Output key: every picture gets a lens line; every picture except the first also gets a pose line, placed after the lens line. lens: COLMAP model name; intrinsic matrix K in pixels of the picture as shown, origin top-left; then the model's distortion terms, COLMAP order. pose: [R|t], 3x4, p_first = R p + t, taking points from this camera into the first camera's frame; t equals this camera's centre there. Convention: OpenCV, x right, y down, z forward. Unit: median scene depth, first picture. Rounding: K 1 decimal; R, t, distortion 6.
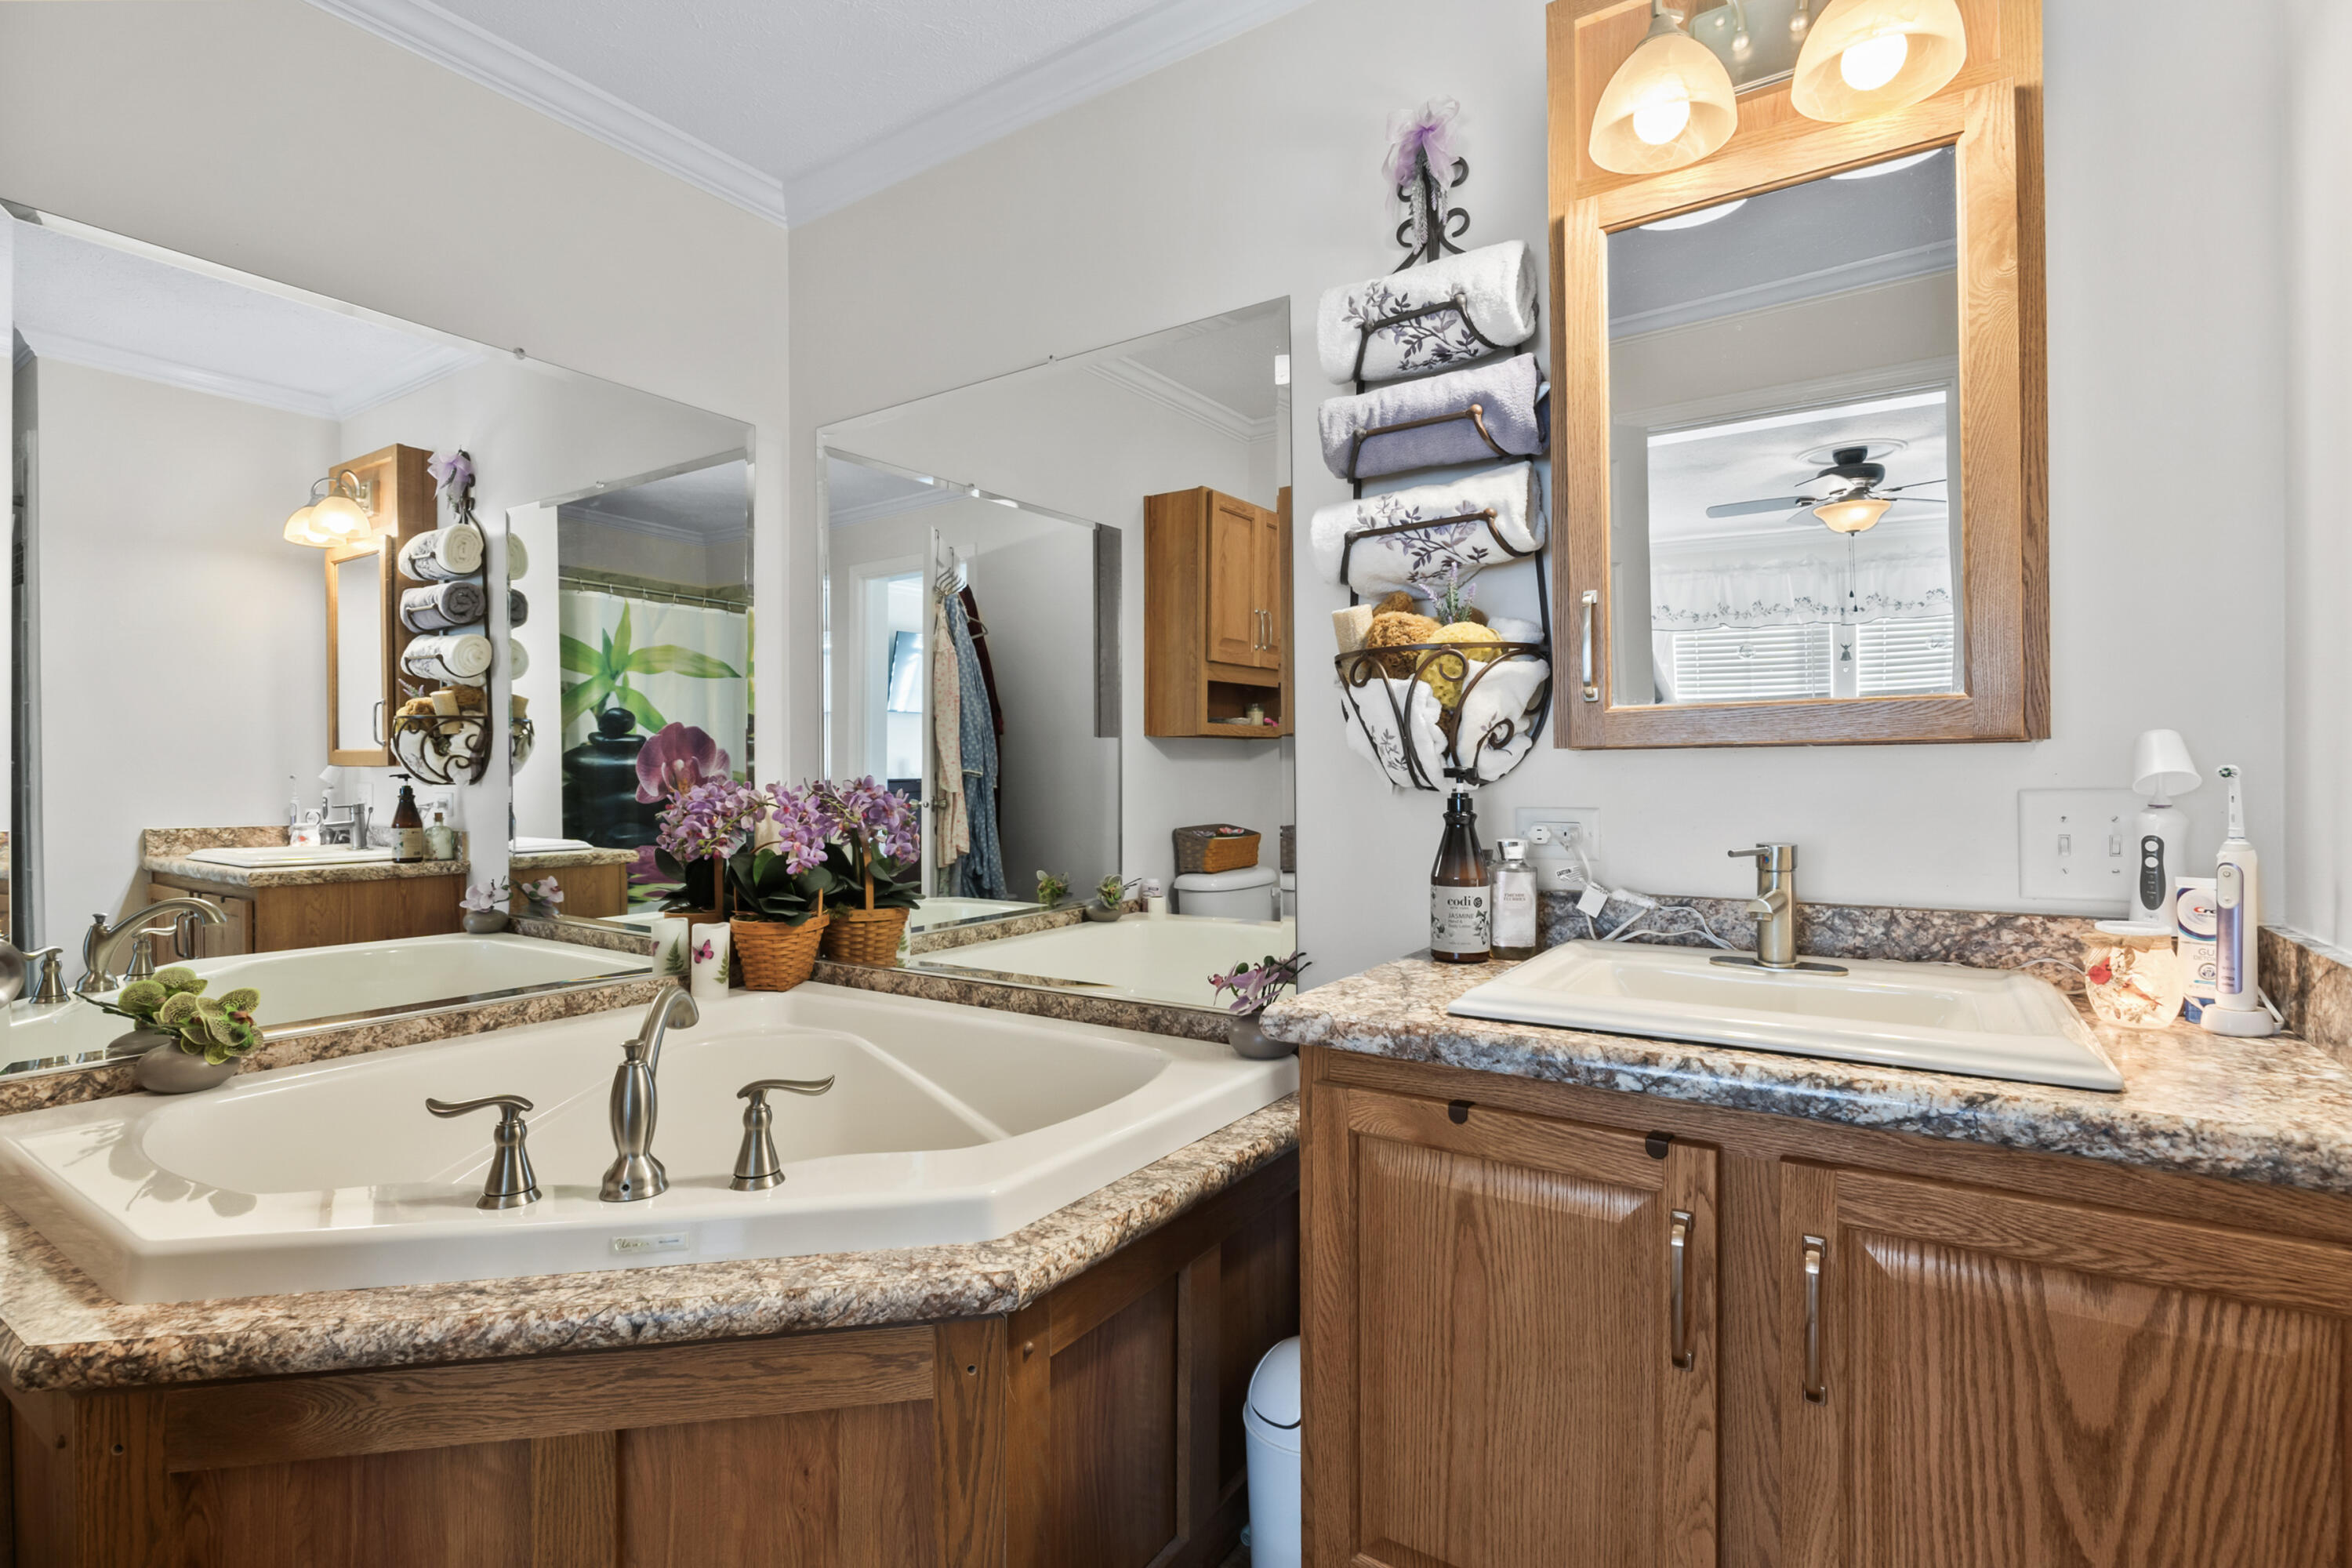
lens RADIAL K [[1136.7, 0, 1171.2], [0, 1136.7, 777.5], [0, 0, 1]] dist [-0.000991, -0.000082]
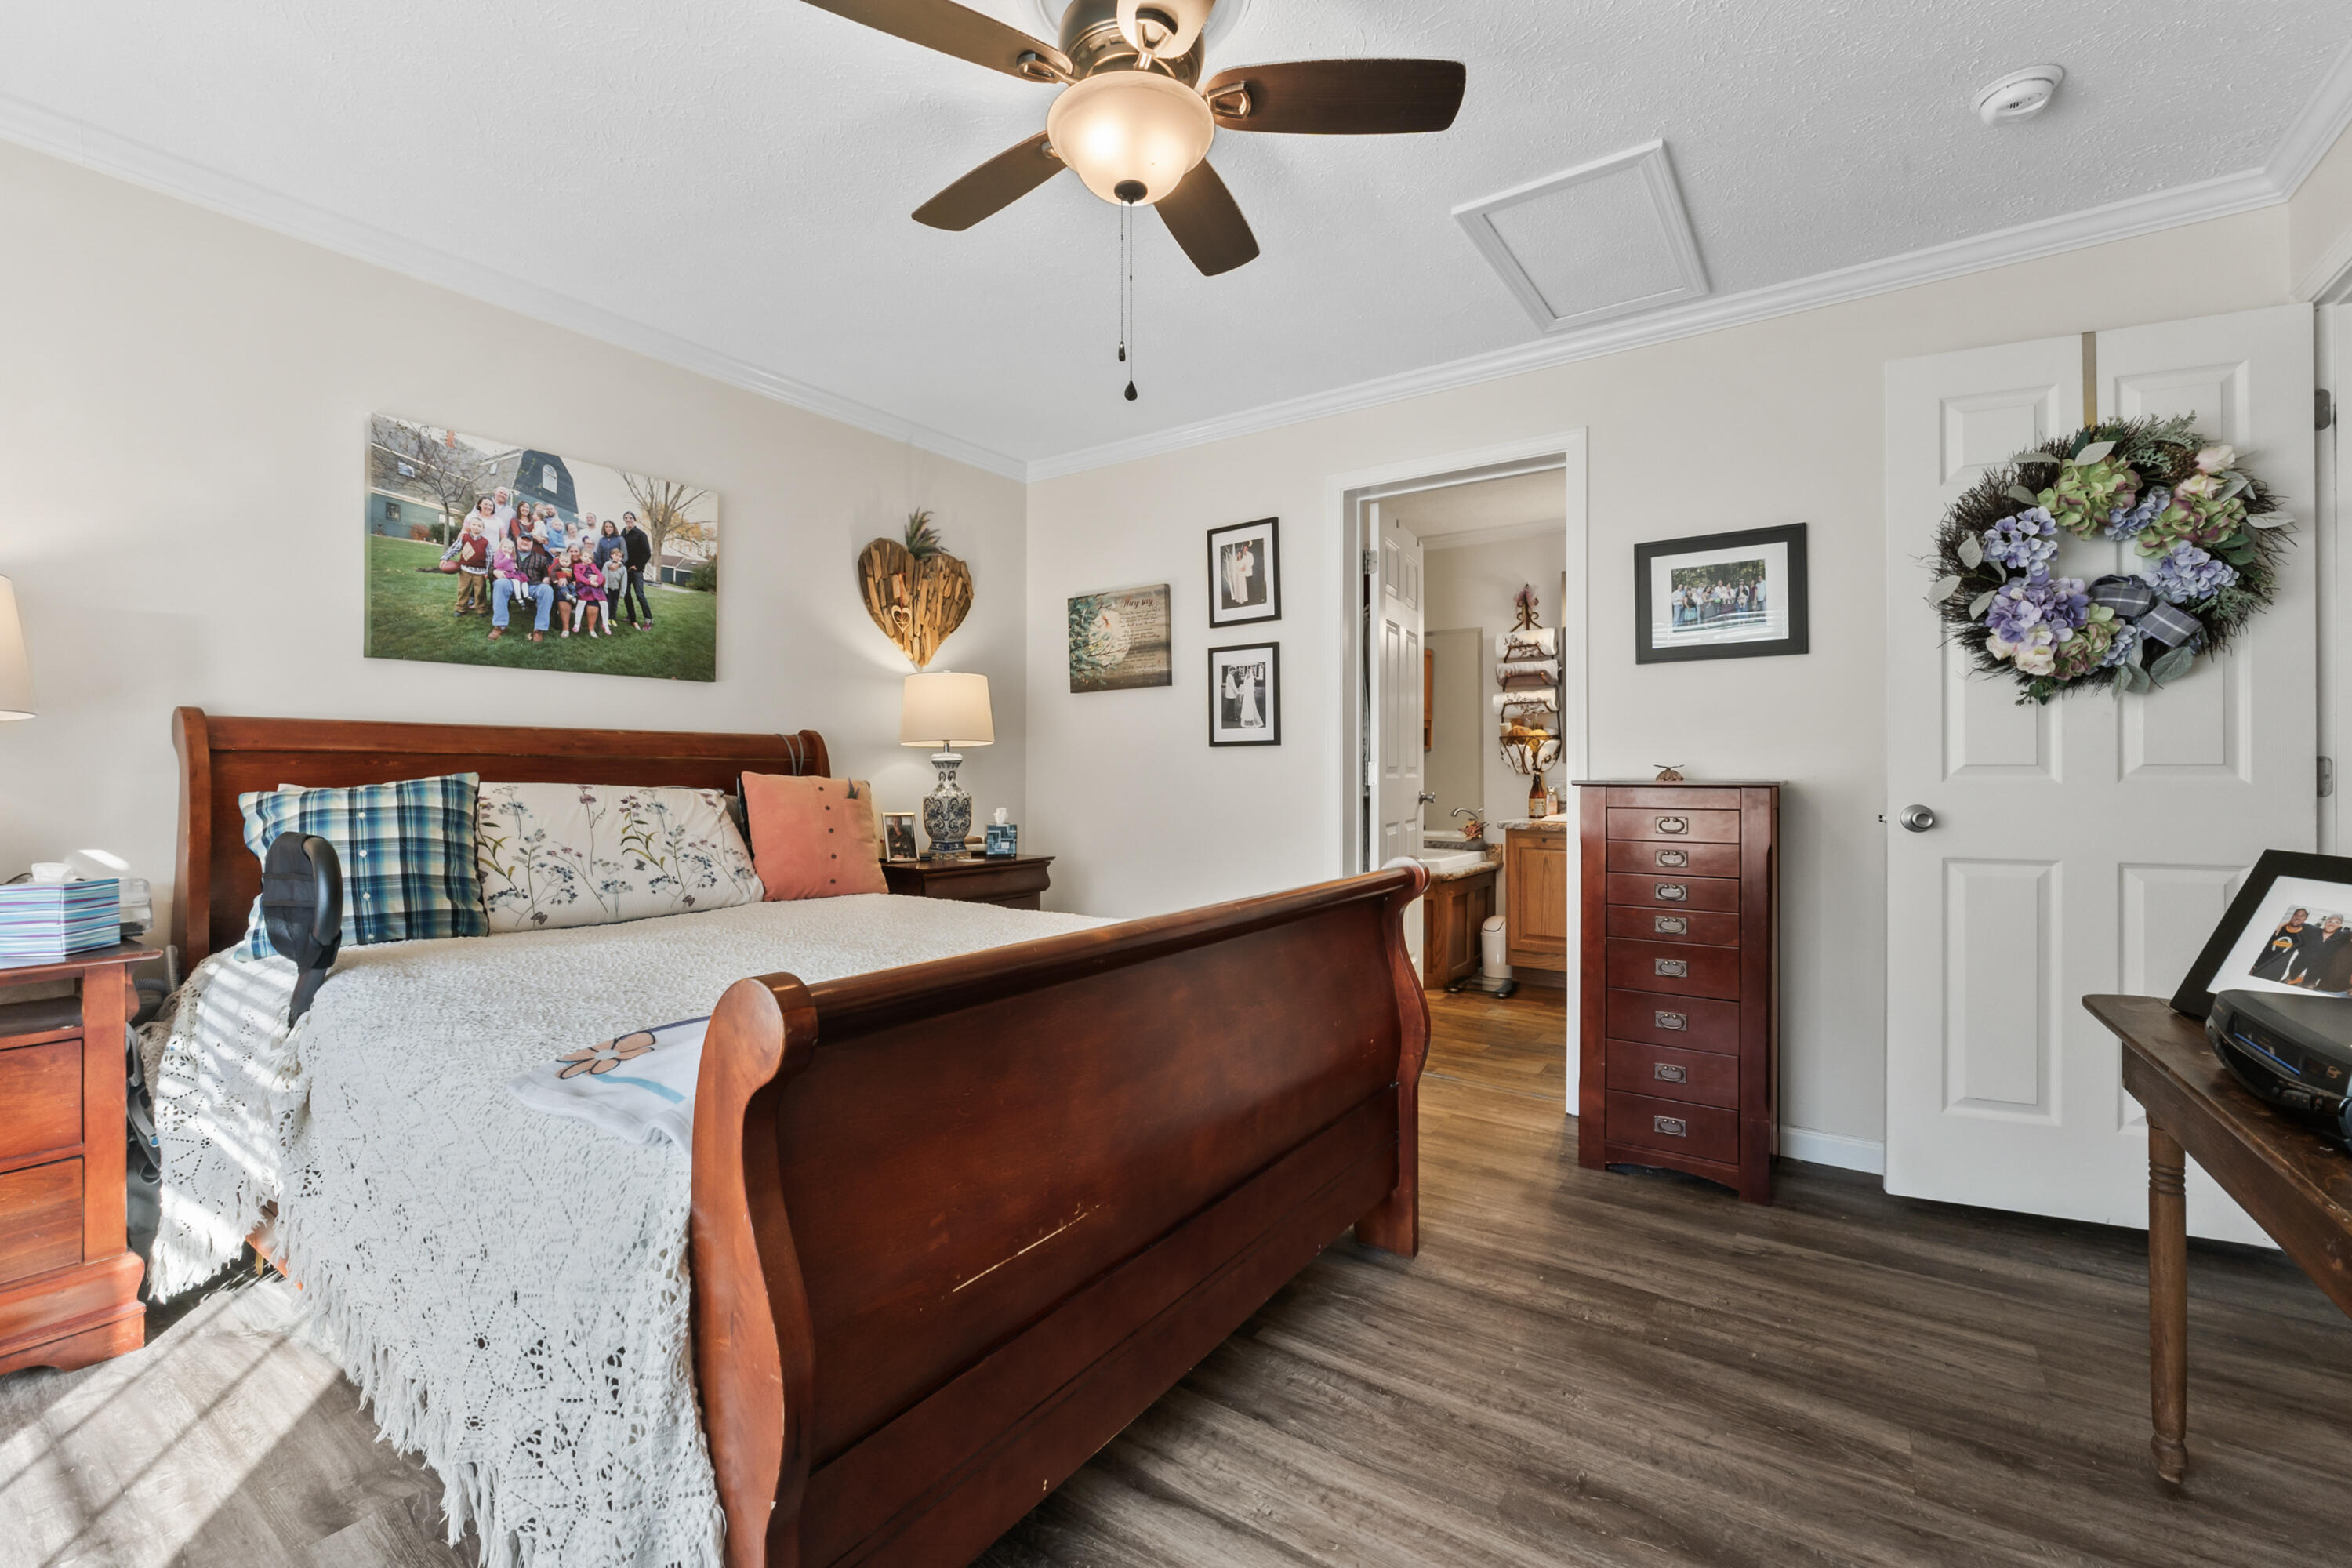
lens RADIAL K [[1012.5, 0, 1180.3], [0, 1012.5, 778.3], [0, 0, 1]] dist [0.001573, 0.000177]
pose [[0.999983, 0.005375, -0.002136, -0.932517], [-0.005364, 0.999974, 0.004893, 0.016226], [0.002162, -0.004881, 0.999986, -2.394615]]
